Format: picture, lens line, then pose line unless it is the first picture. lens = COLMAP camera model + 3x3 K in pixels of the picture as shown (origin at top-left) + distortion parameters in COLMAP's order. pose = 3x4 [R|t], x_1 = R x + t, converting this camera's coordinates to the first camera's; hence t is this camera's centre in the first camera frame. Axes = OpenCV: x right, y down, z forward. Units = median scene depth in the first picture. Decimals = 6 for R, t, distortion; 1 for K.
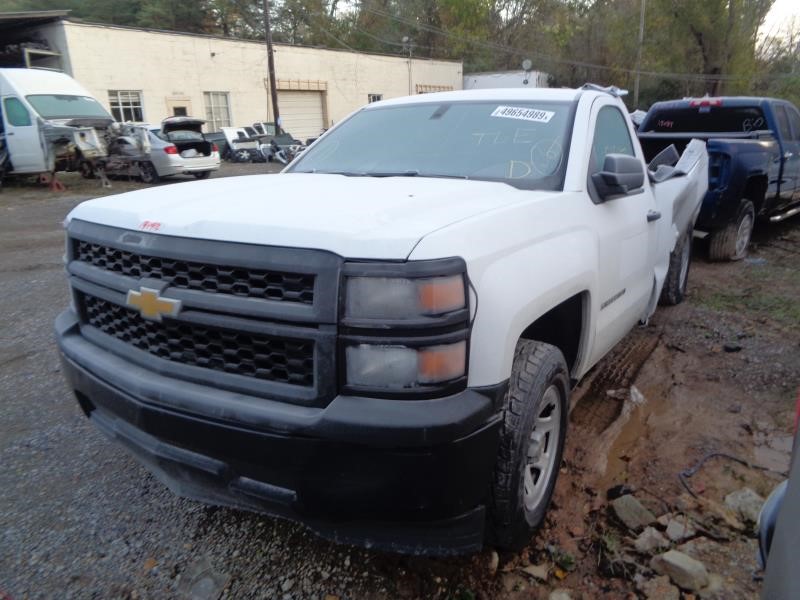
lens RADIAL K [[600.8, 0, 402.7], [0, 600.8, 302.9], [0, 0, 1]] dist [0.018564, -0.001006]
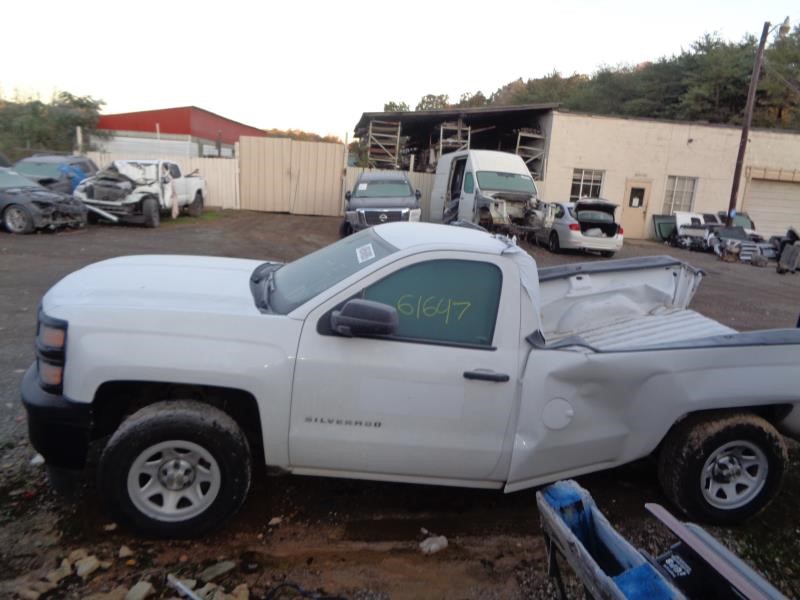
lens RADIAL K [[600.8, 0, 398.5], [0, 600.8, 299.7], [0, 0, 1]] dist [0.018564, -0.001006]
pose [[0.661364, 0.233608, -0.712759, 0.155546], [-0.312002, 0.949831, 0.021804, -0.037333], [0.682094, 0.207962, 0.701070, 0.029940]]
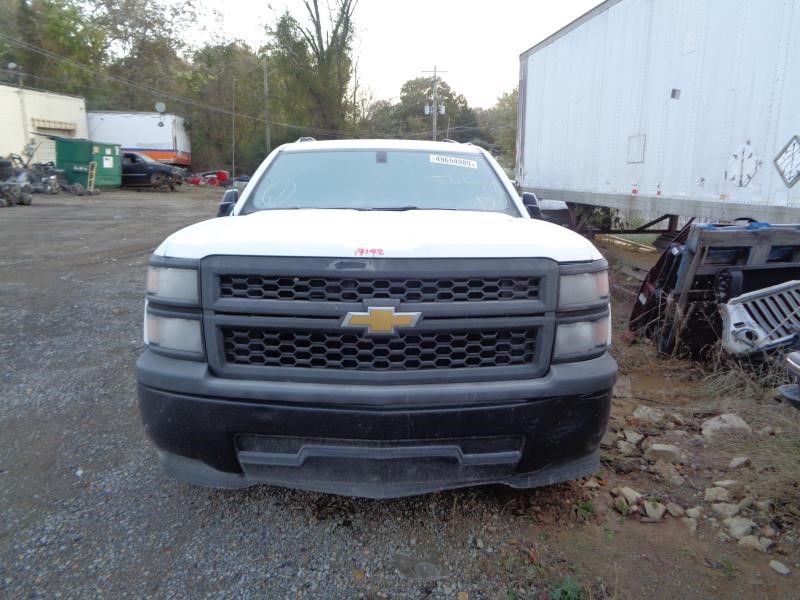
lens RADIAL K [[600.8, 0, 405.1], [0, 600.8, 300.9], [0, 0, 1]] dist [0.018564, -0.001006]
pose [[0.819629, -0.099323, 0.564219, -0.726368], [0.139803, 0.989759, -0.028856, 0.002756], [-0.555574, 0.102531, 0.825121, 0.036445]]
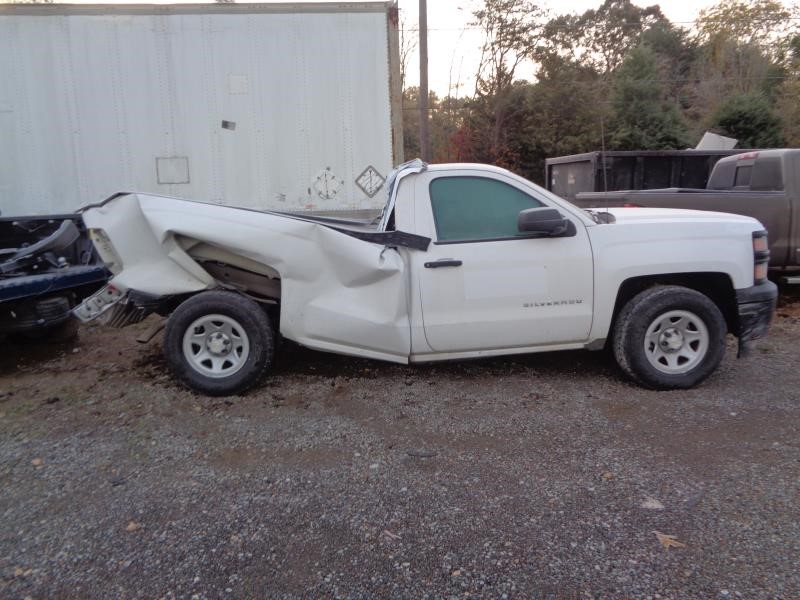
lens RADIAL K [[600.8, 0, 404.1], [0, 600.8, 300.2], [0, 0, 1]] dist [0.018564, -0.001006]
pose [[-0.539747, -0.133613, 0.831156, -1.379113], [0.263247, 0.911019, 0.317403, -0.734629], [-0.799609, 0.390117, -0.456547, 2.529574]]
